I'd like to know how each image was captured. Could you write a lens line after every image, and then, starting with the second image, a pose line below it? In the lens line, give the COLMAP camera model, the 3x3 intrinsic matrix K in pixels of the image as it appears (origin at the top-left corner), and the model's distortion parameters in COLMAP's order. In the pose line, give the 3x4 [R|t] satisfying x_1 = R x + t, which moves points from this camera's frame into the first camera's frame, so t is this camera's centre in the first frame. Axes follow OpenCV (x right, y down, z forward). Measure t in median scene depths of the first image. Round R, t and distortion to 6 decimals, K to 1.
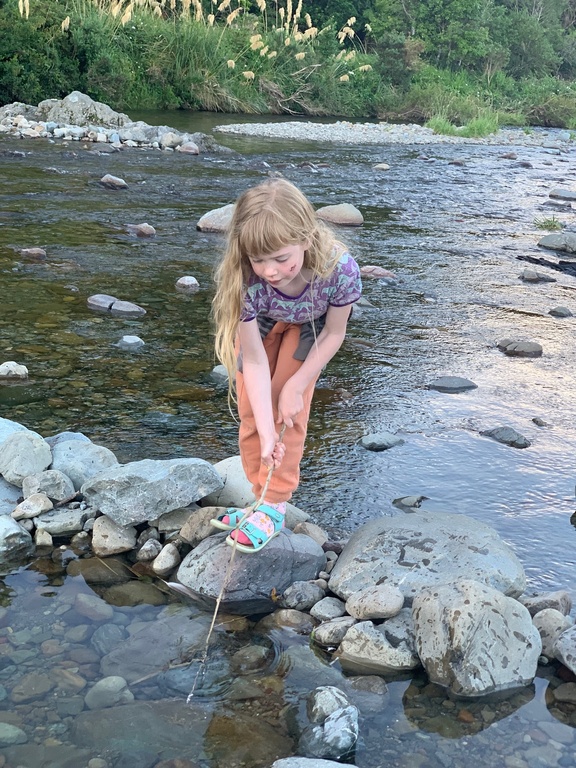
lens RADIAL K [[1196.9, 0, 288.0], [0, 1196.9, 384.0], [0, 0, 1]] dist [0.200741, -0.829716]
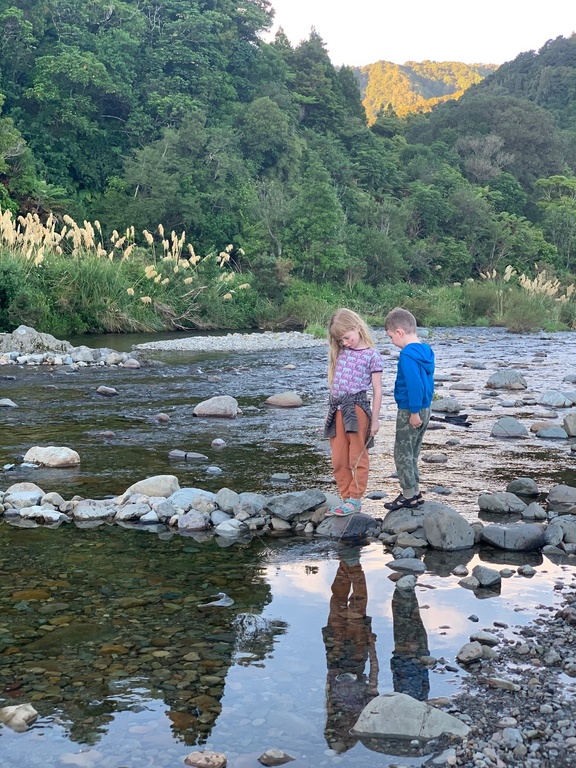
lens RADIAL K [[1196.9, 0, 288.0], [0, 1196.9, 384.0], [0, 0, 1]] dist [0.200741, -0.829716]
pose [[0.990939, -0.076548, 0.110366, -0.029987], [0.094168, 0.981873, -0.164491, 0.019893], [-0.095774, 0.173394, 0.980185, -0.103005]]
